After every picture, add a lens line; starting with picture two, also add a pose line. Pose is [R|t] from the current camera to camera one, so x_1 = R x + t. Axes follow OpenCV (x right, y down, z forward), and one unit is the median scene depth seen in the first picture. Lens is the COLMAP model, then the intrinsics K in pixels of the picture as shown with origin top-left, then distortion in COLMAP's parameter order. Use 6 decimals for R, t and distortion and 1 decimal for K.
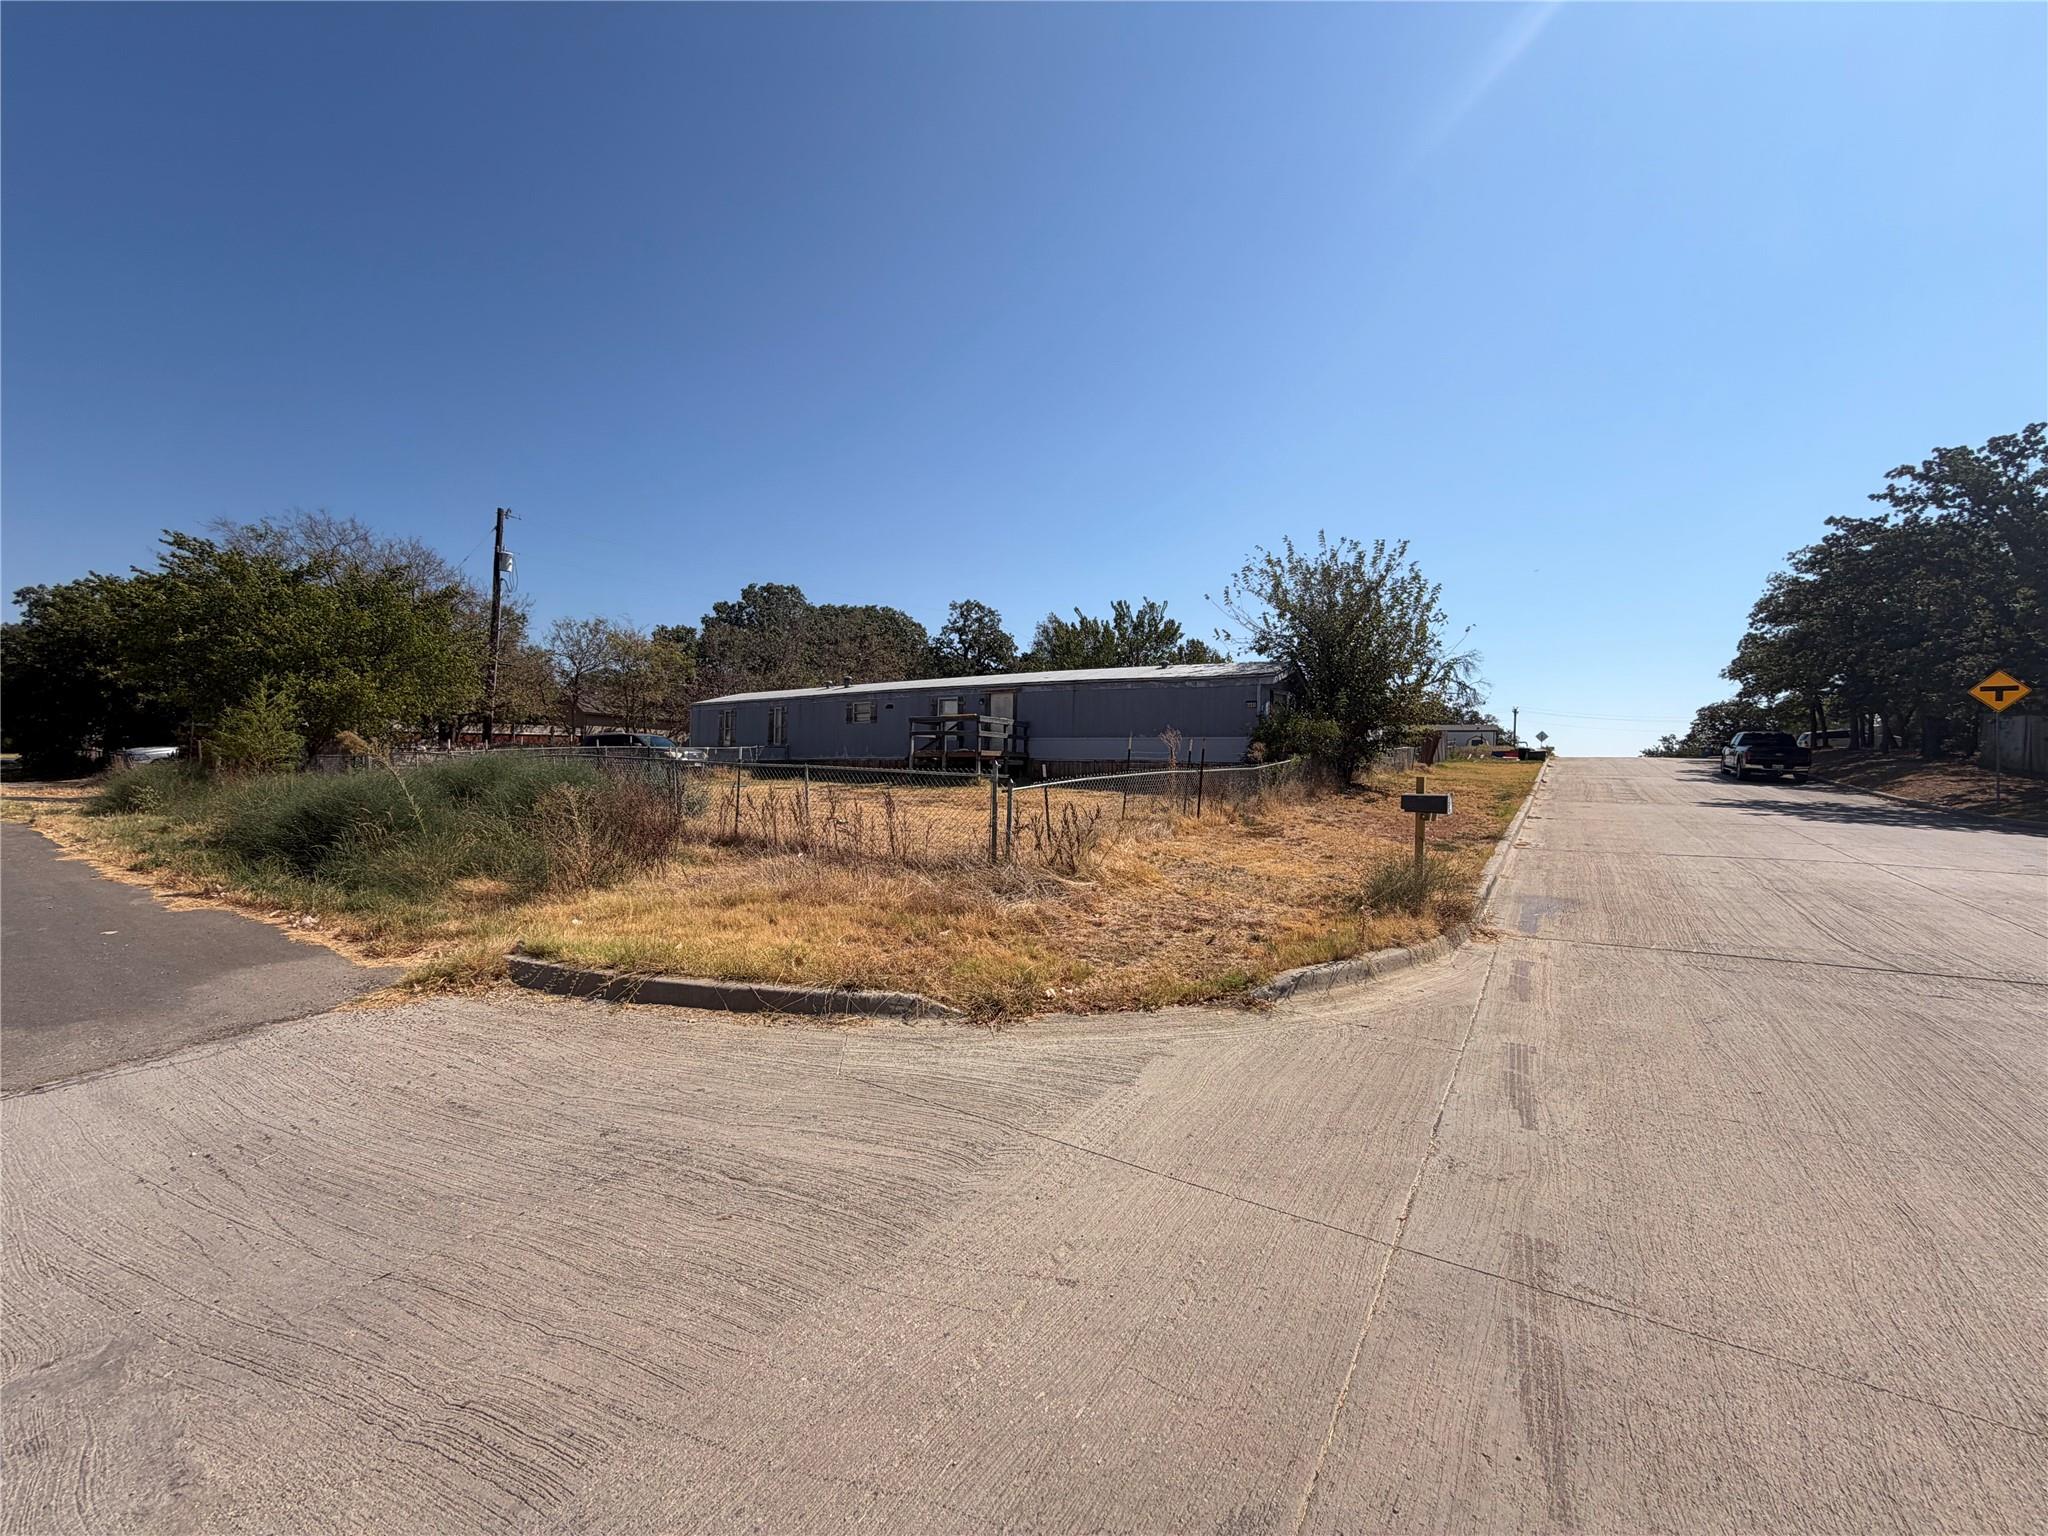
lens RADIAL K [[814.8, 0, 1024.0], [0, 814.8, 768.0], [0, 0, 1]] dist [-0.000934, -0.000113]
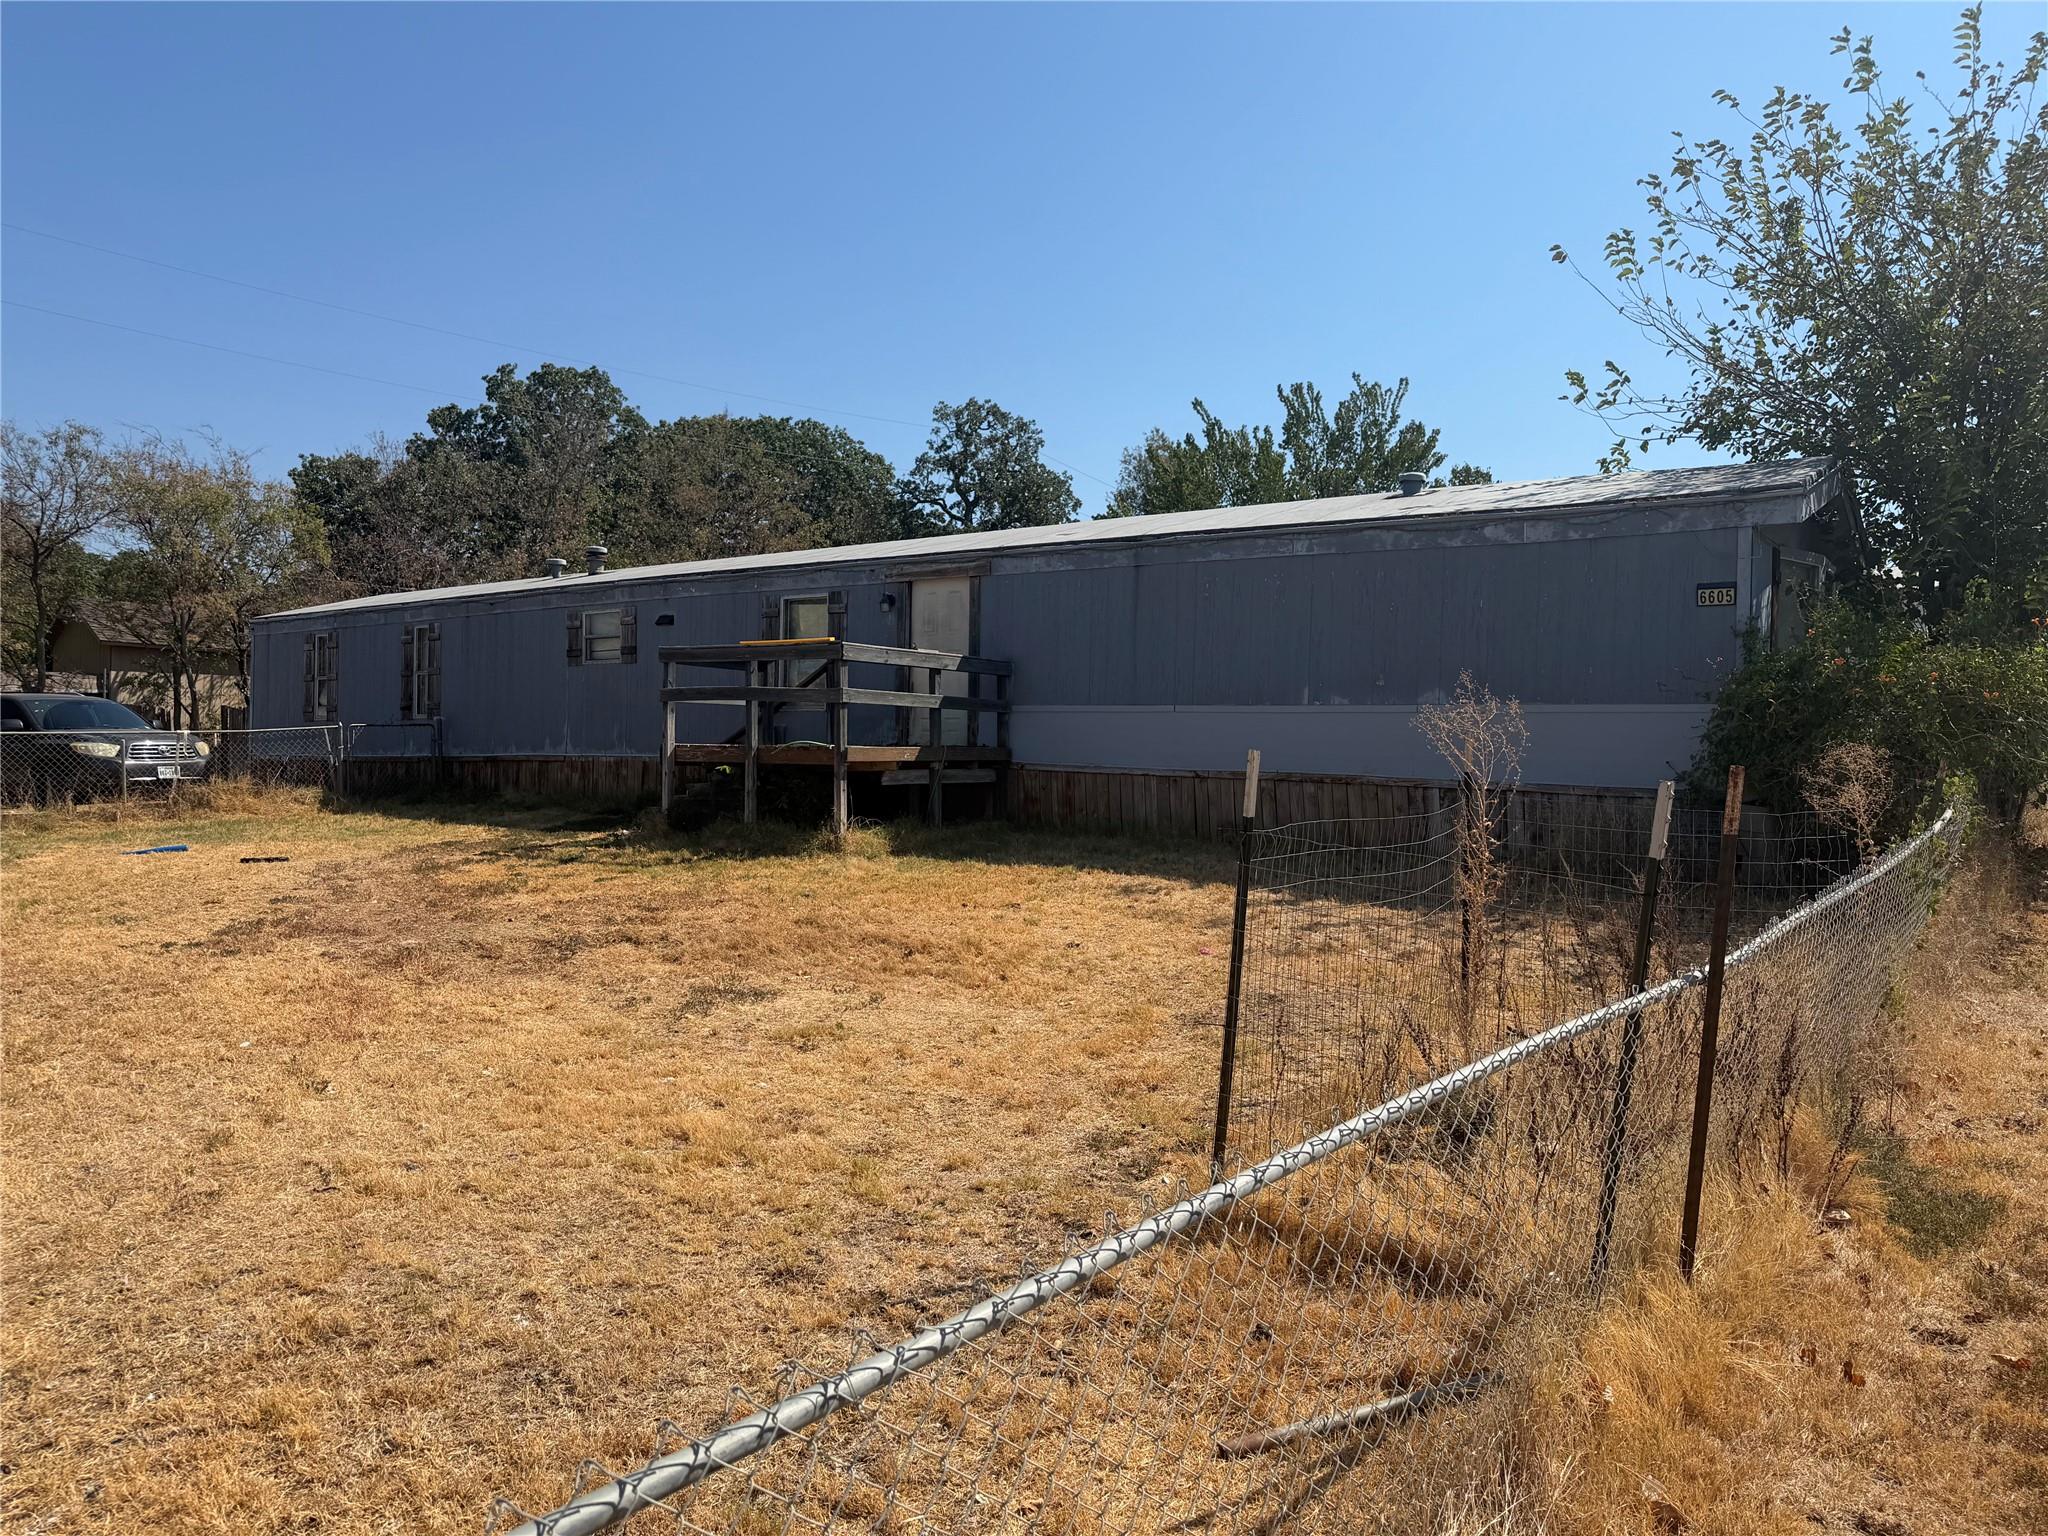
lens RADIAL K [[1405.9, 0, 1024.0], [0, 1405.9, 768.0], [0, 0, 1]] dist [0.105435, -0.118734]
pose [[0.996618, 0.000723, -0.082166, 0.032776], [0.001010, 0.999778, 0.021051, -0.012140], [0.082163, -0.021063, 0.996396, 0.211619]]
